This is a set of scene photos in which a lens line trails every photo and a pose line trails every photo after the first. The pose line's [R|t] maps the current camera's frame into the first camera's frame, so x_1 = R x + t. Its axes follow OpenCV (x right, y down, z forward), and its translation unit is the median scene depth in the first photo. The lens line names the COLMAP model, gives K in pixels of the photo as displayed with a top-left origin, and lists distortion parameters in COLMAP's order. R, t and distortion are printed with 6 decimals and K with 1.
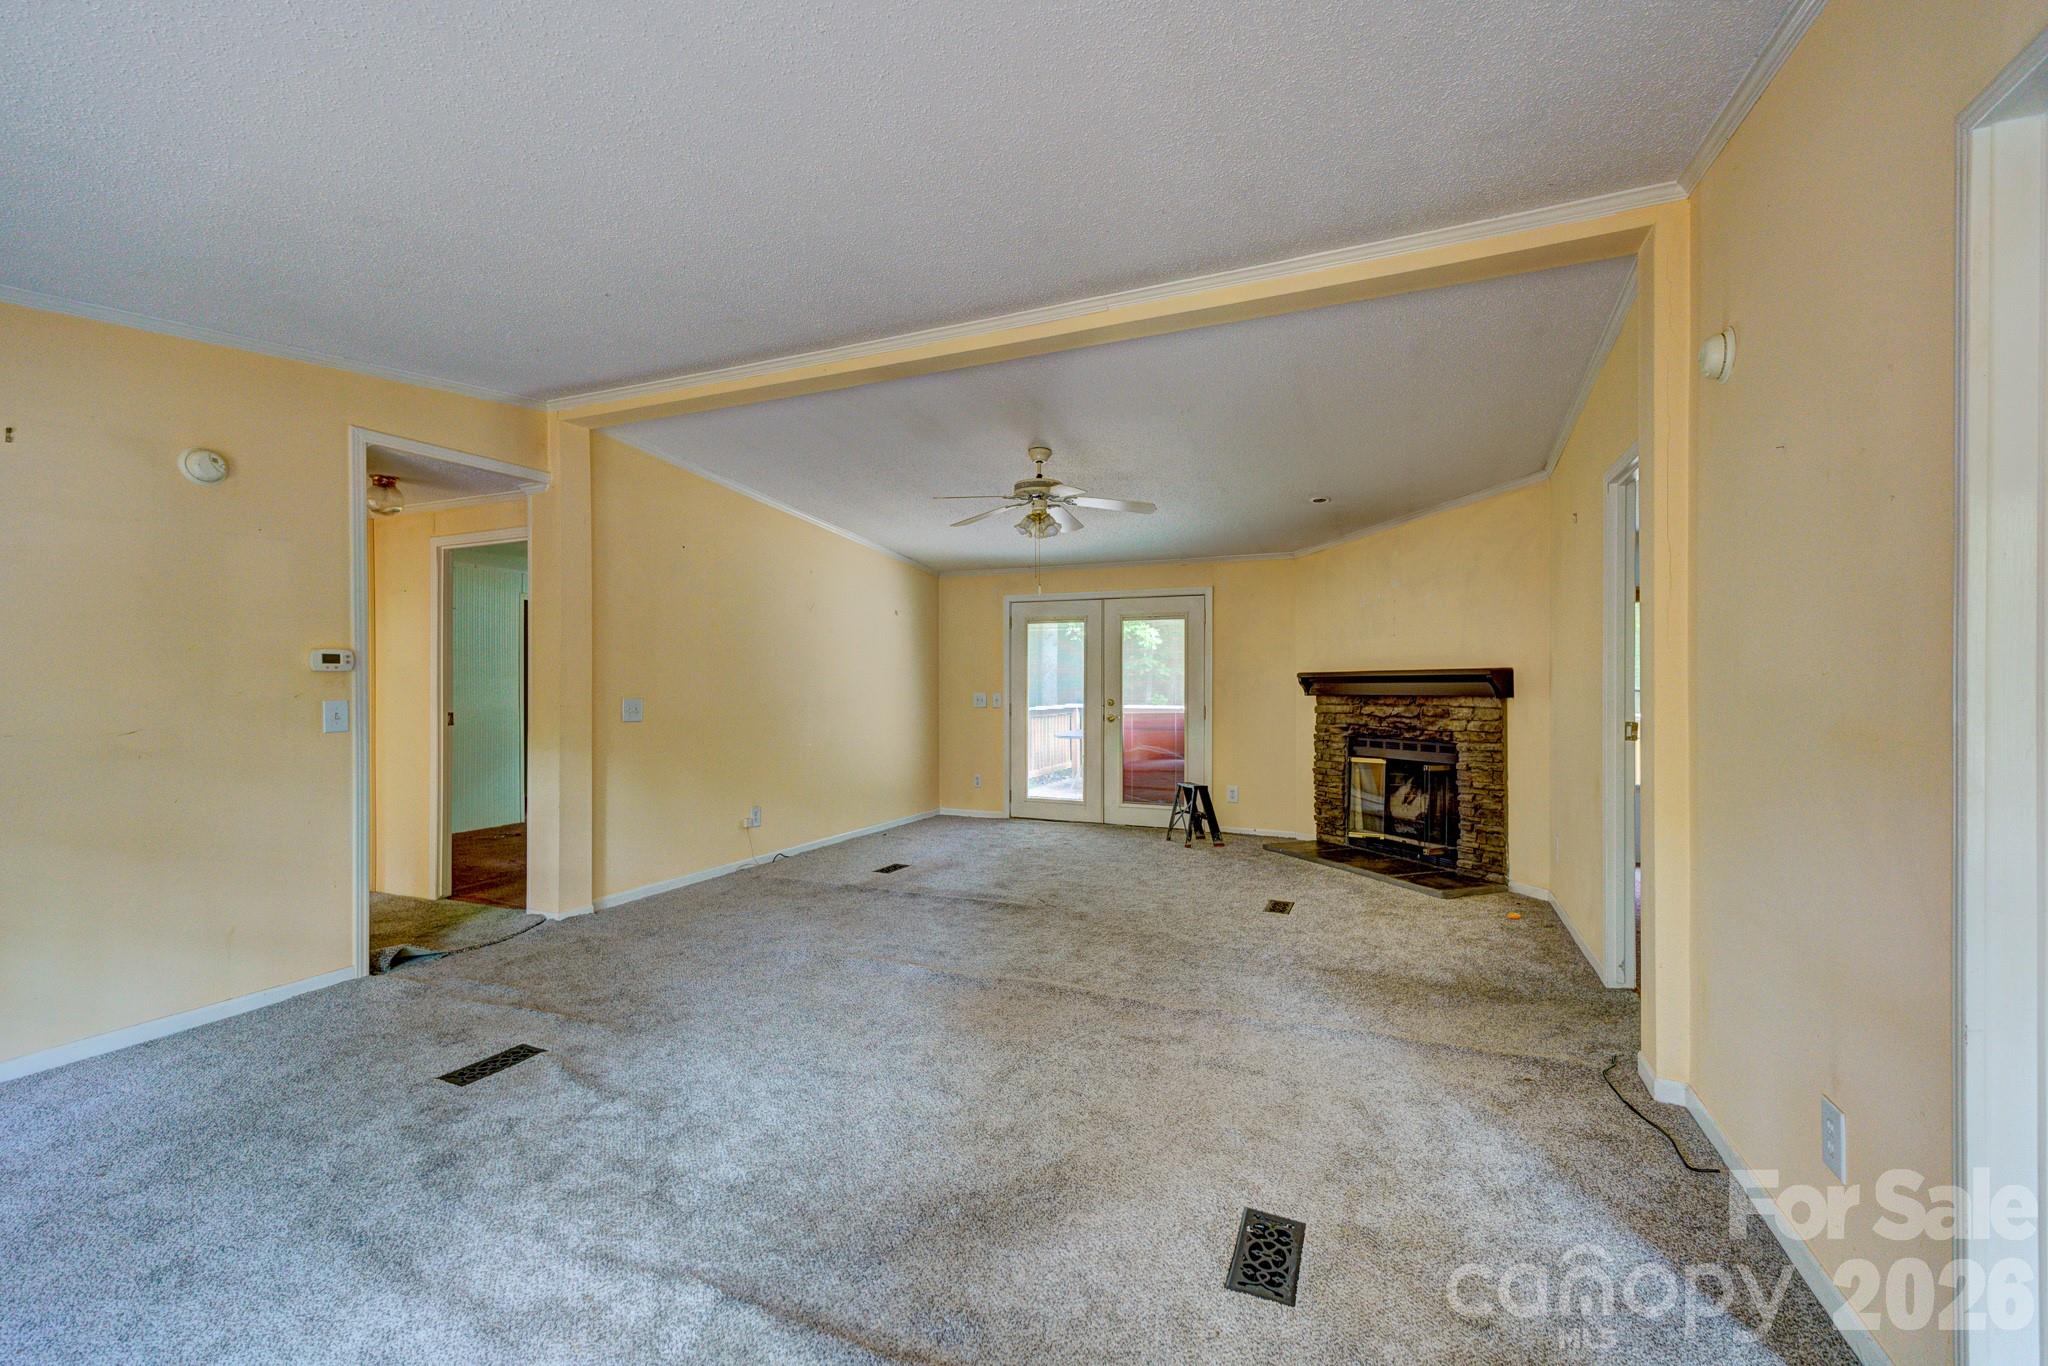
lens RADIAL K [[870.5, 0, 1043.6], [0, 870.5, 670.1], [0, 0, 1]] dist [0.006305, -0.000850]
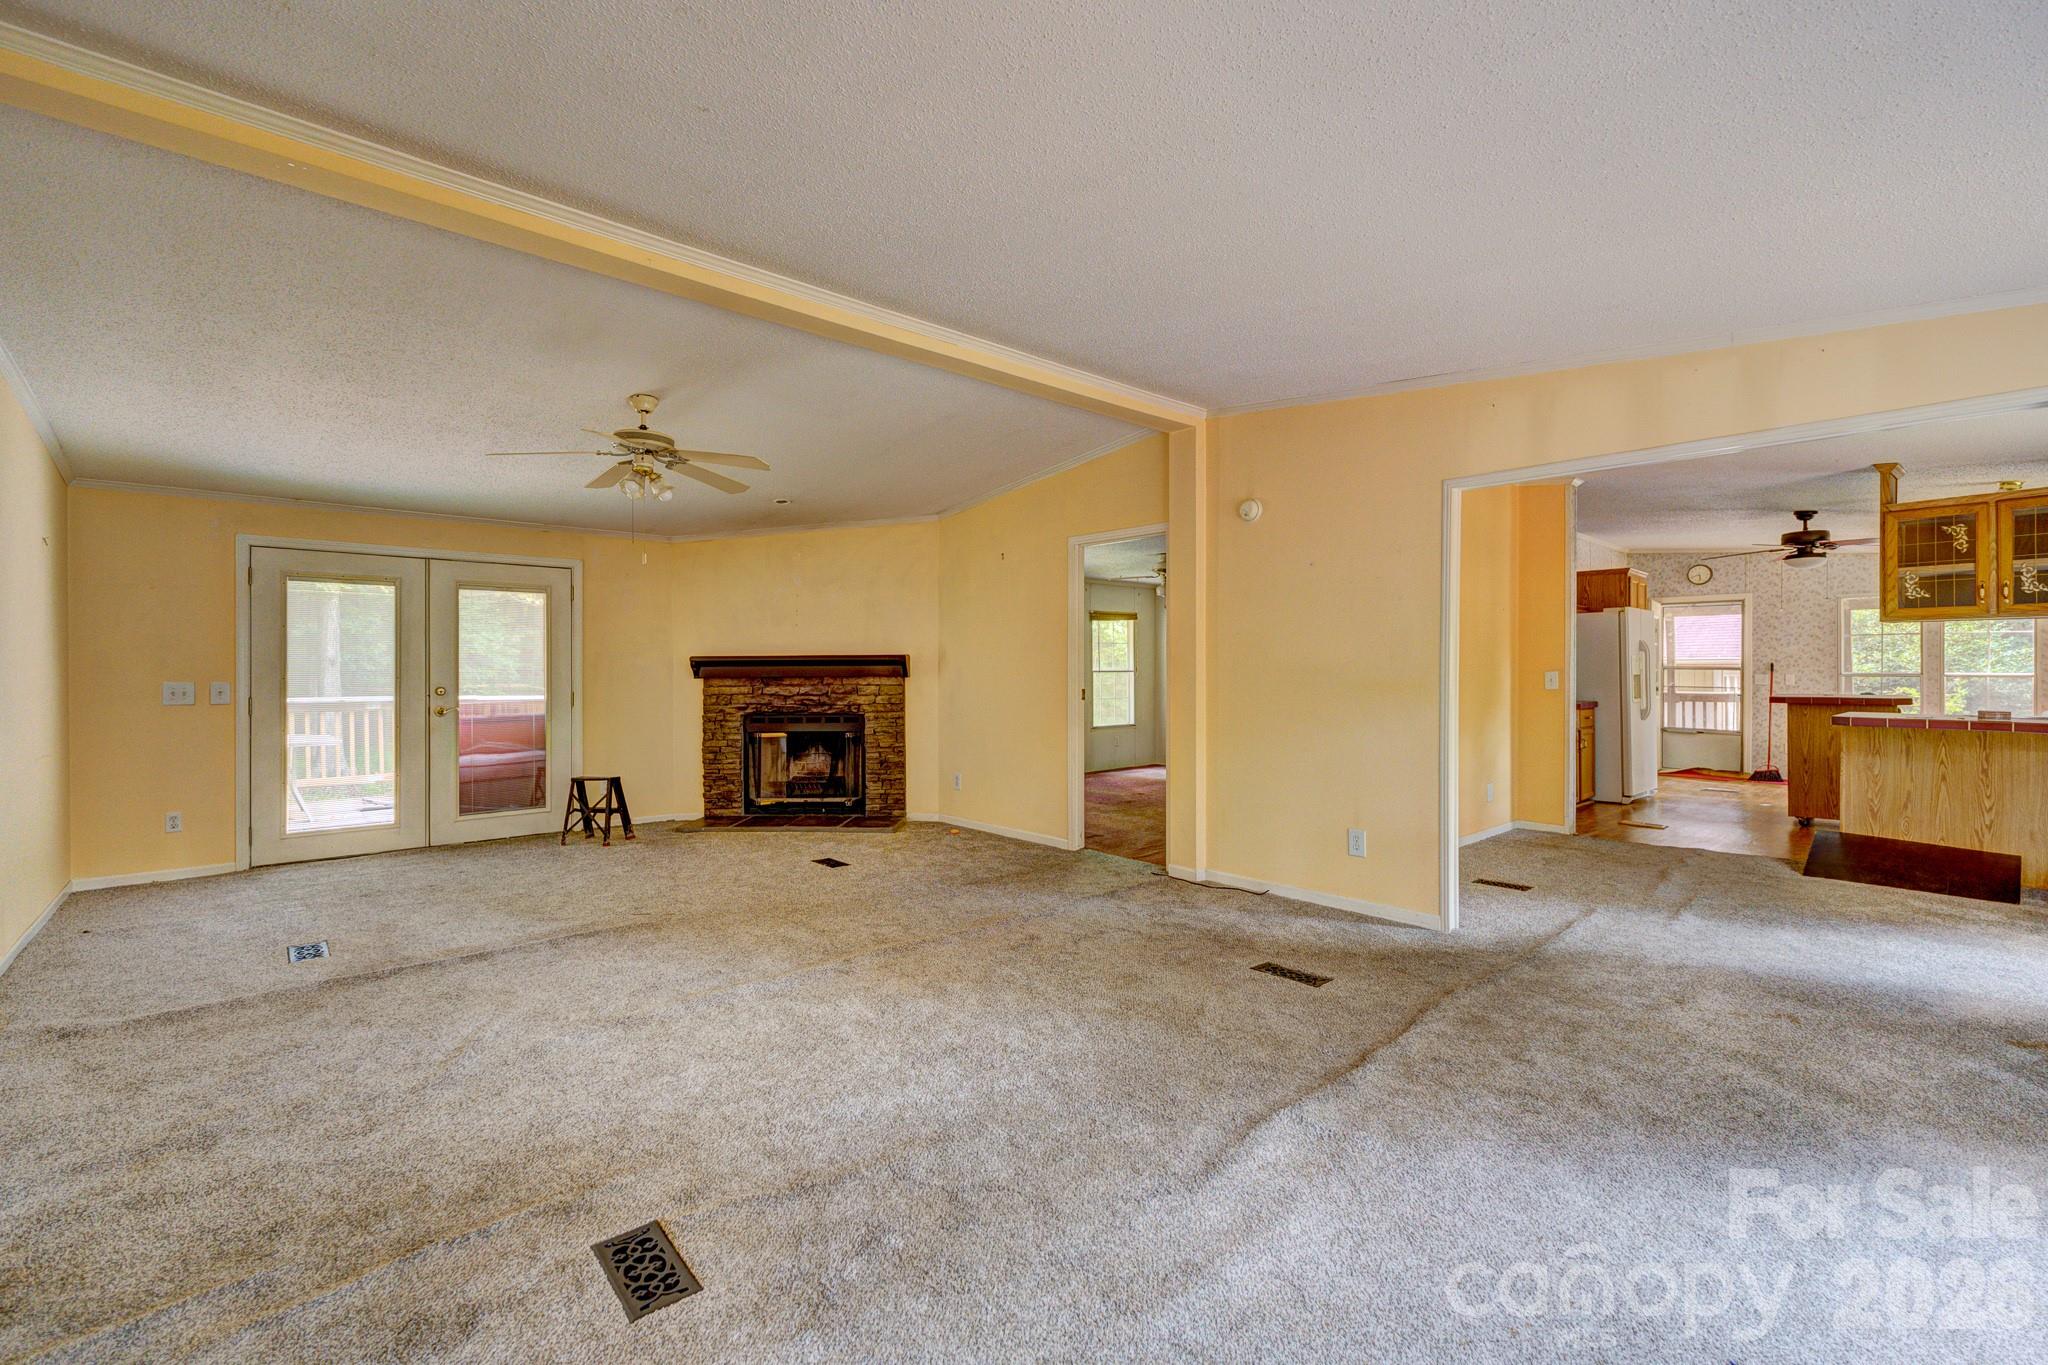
lens RADIAL K [[870.5, 0, 1026.1], [0, 870.5, 668.3], [0, 0, 1]] dist [0.006305, -0.000850]
pose [[0.417427, -0.002109, 0.908708, -0.521629], [-0.012531, 0.999889, 0.008077, 0.004236], [-0.908624, -0.014758, 0.417354, 0.236067]]
